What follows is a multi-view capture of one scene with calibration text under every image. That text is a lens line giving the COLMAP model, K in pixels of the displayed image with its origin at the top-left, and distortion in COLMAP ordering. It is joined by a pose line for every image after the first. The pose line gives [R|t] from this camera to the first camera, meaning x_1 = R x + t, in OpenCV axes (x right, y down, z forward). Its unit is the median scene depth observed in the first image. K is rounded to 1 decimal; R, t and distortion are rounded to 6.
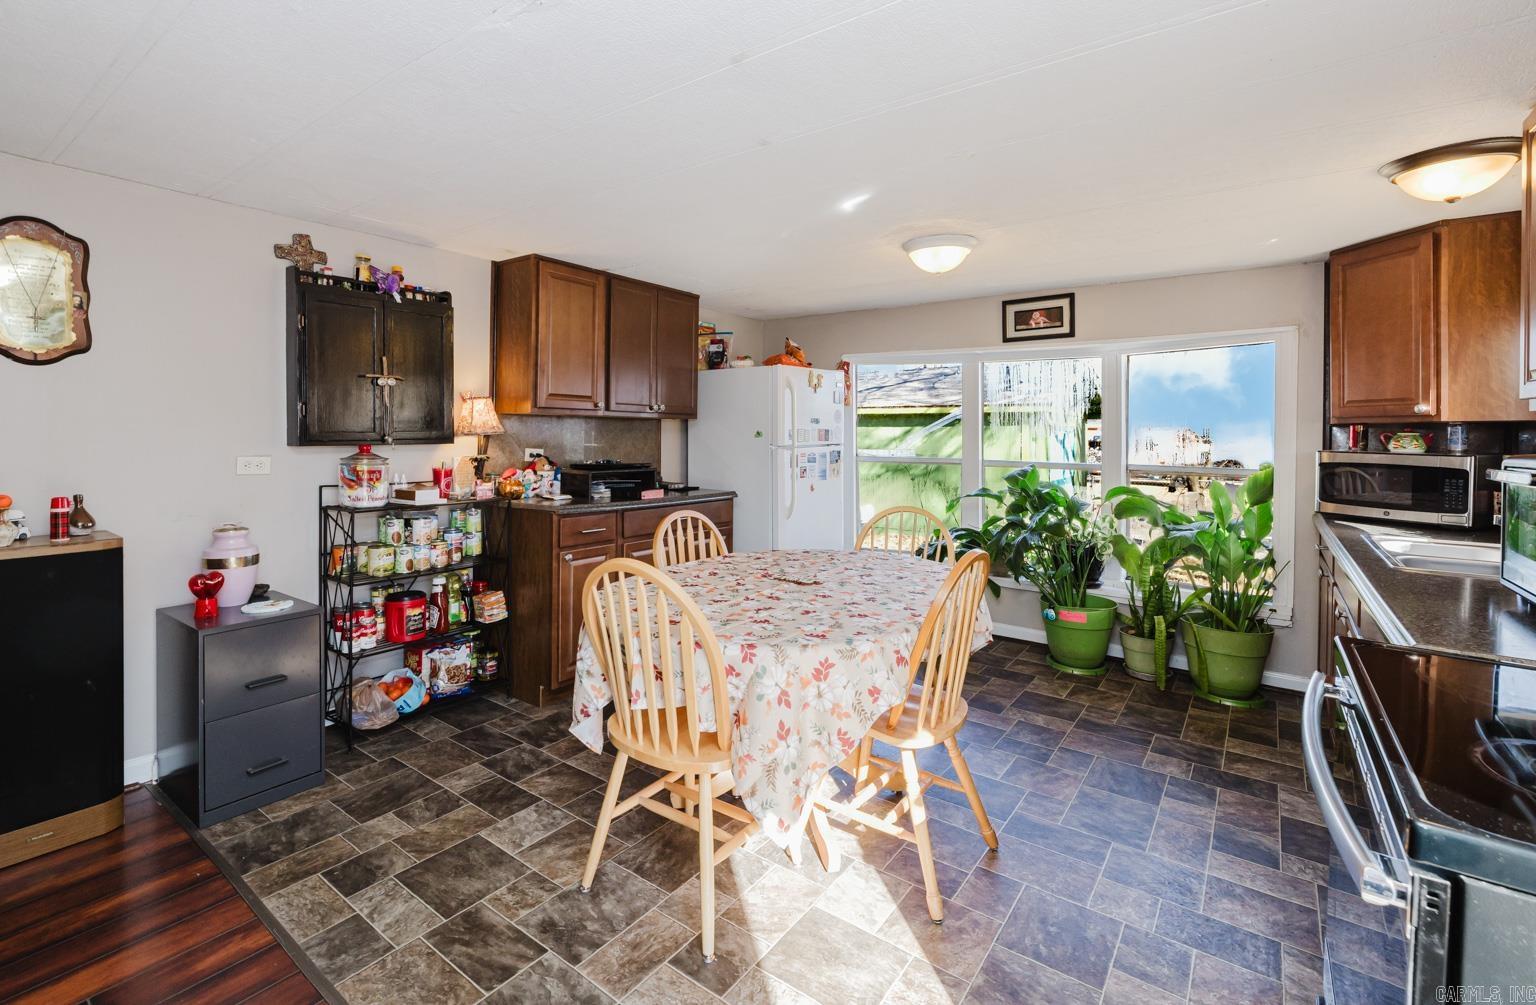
lens RADIAL K [[680.2, 0, 761.7], [0, 680.2, 441.3], [0, 0, 1]] dist [0.000778, -0.000237]
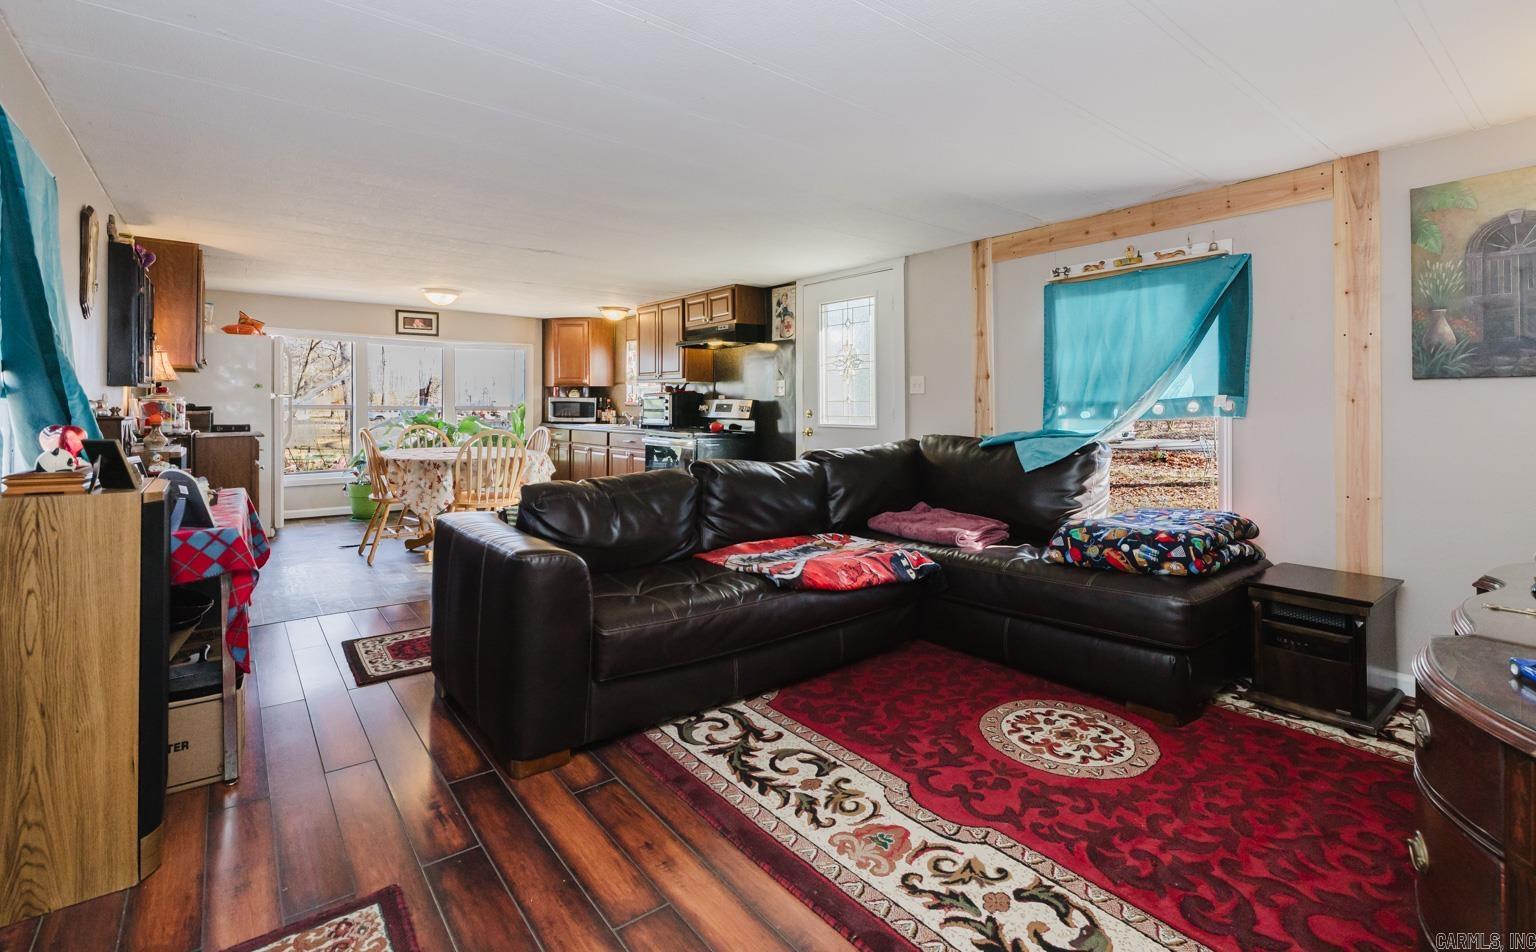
lens RADIAL K [[690.6, 0, 762.3], [0, 690.6, 375.8], [0, 0, 1]] dist [-0.001058, -0.000110]
pose [[0.275187, 0.034661, 0.960766, -1.826705], [0.007989, 0.999233, -0.038337, 0.051608], [-0.961358, 0.018225, 0.274699, -0.582920]]
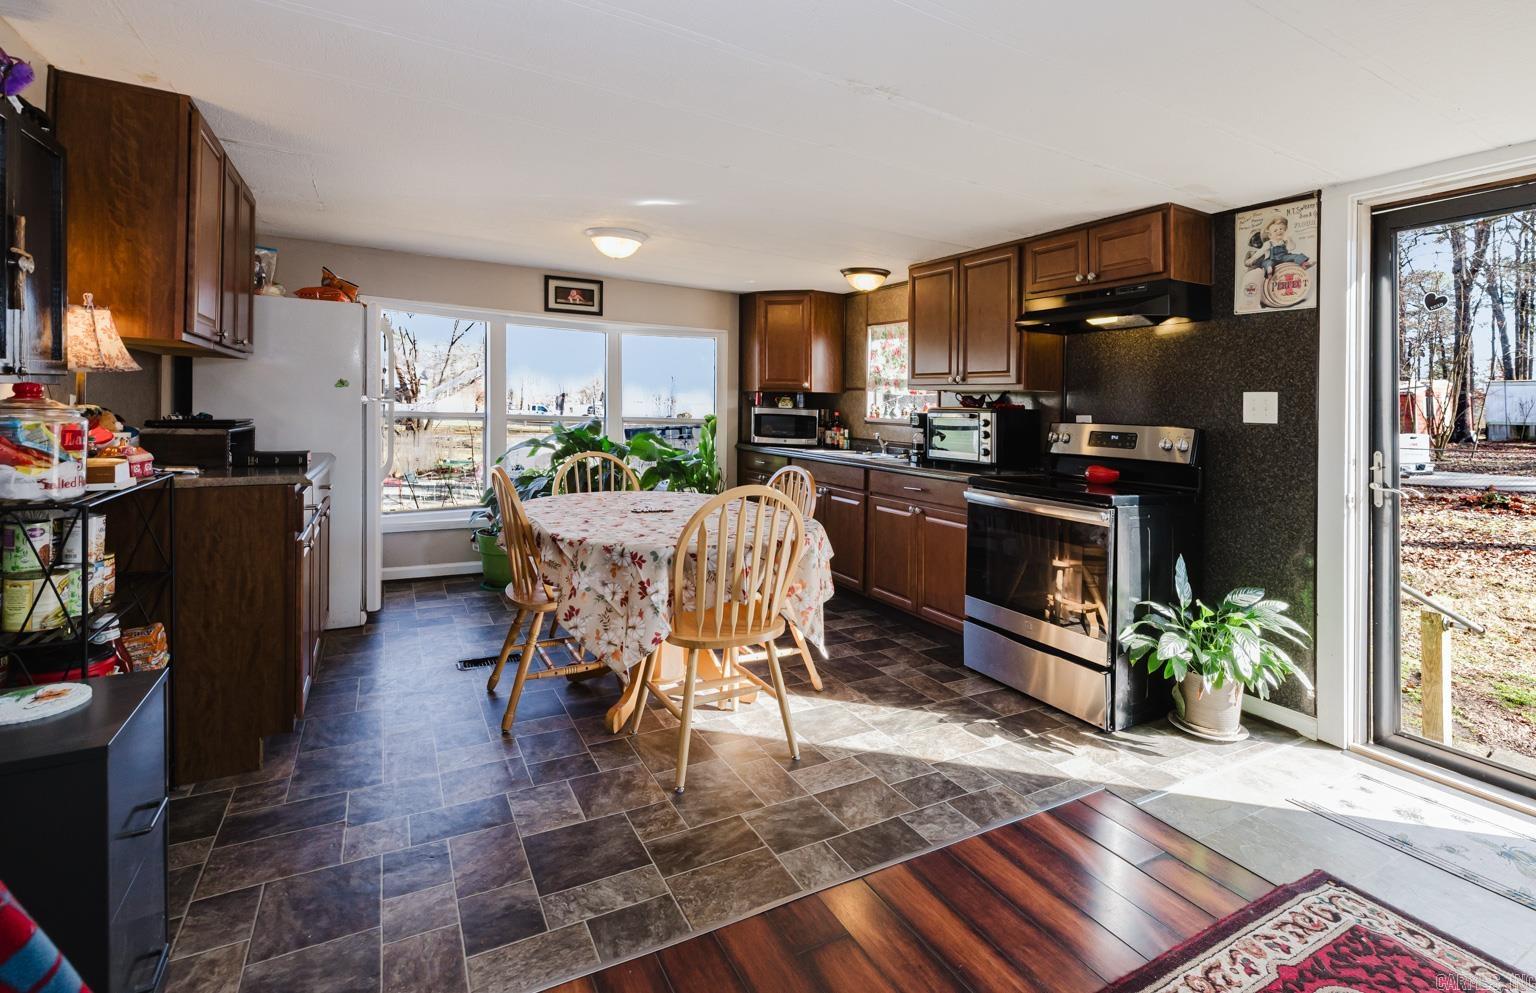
lens RADIAL K [[689.0, 0, 764.9], [0, 689.0, 401.5], [0, 0, 1]] dist [-0.000581, 0.000103]
pose [[0.426219, 0.013168, 0.904524, -0.956579], [-0.016979, 0.999834, -0.006555, 0.014467], [-0.904461, -0.012564, 0.426372, 0.303156]]
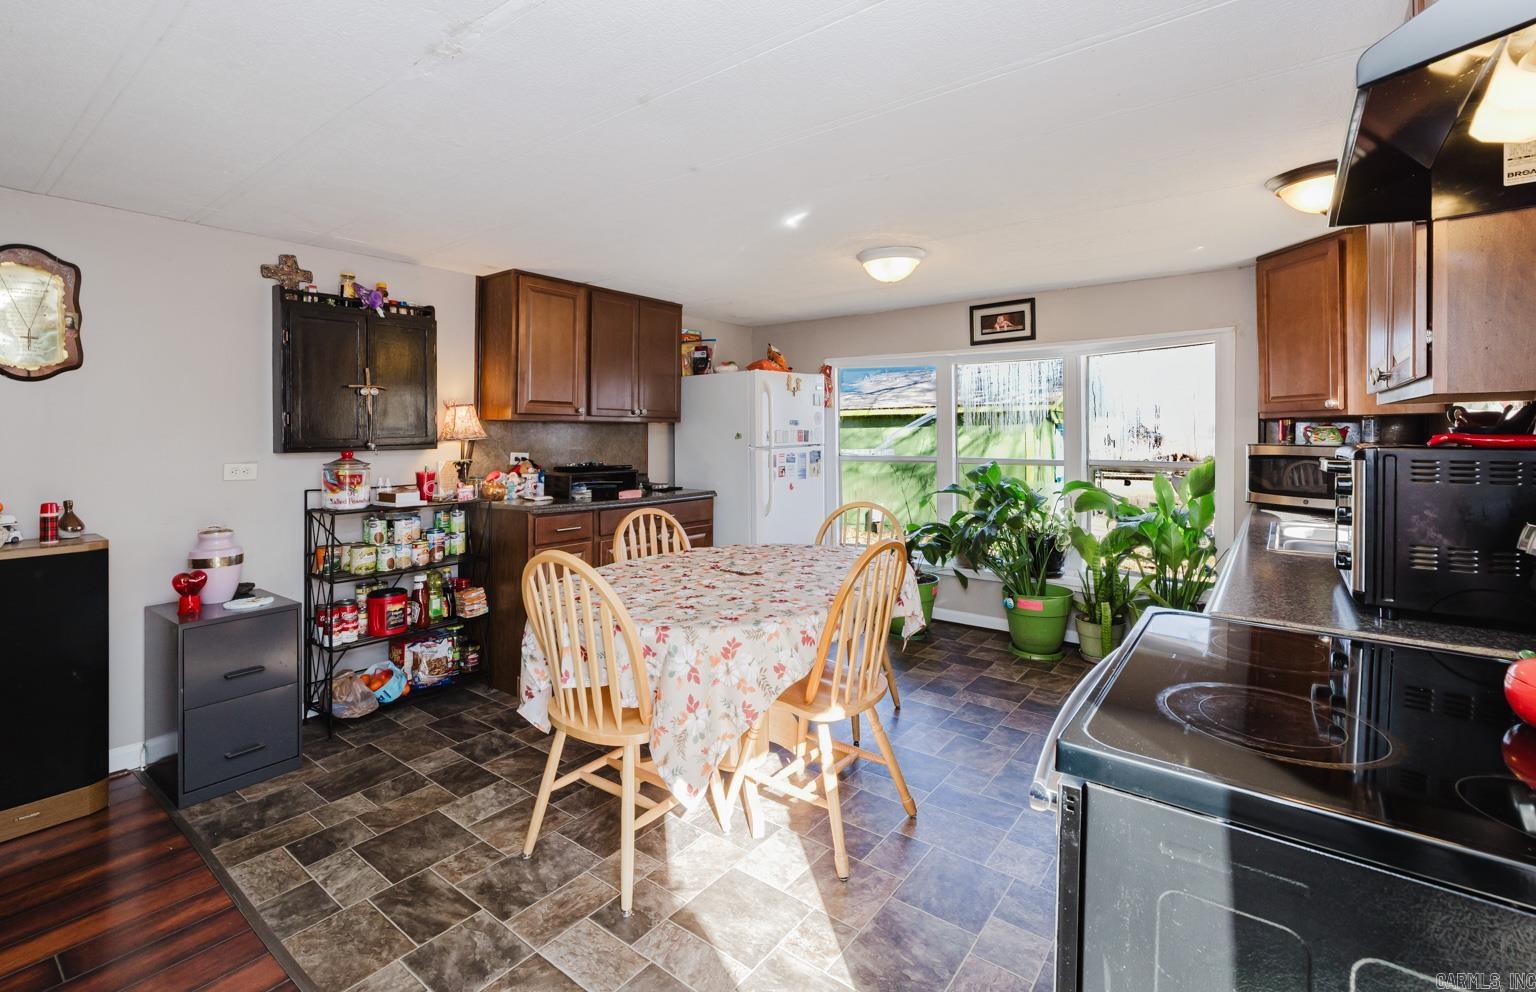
lens RADIAL K [[670.9, 0, 791.3], [0, 670.9, 434.9], [0, 0, 1]] dist [0.000346, 0.000041]
pose [[0.999901, -0.013968, 0.001427, 0.132113], [0.013985, 0.999825, -0.012423, 0.003221], [-0.001254, 0.012441, 0.999922, -0.062587]]
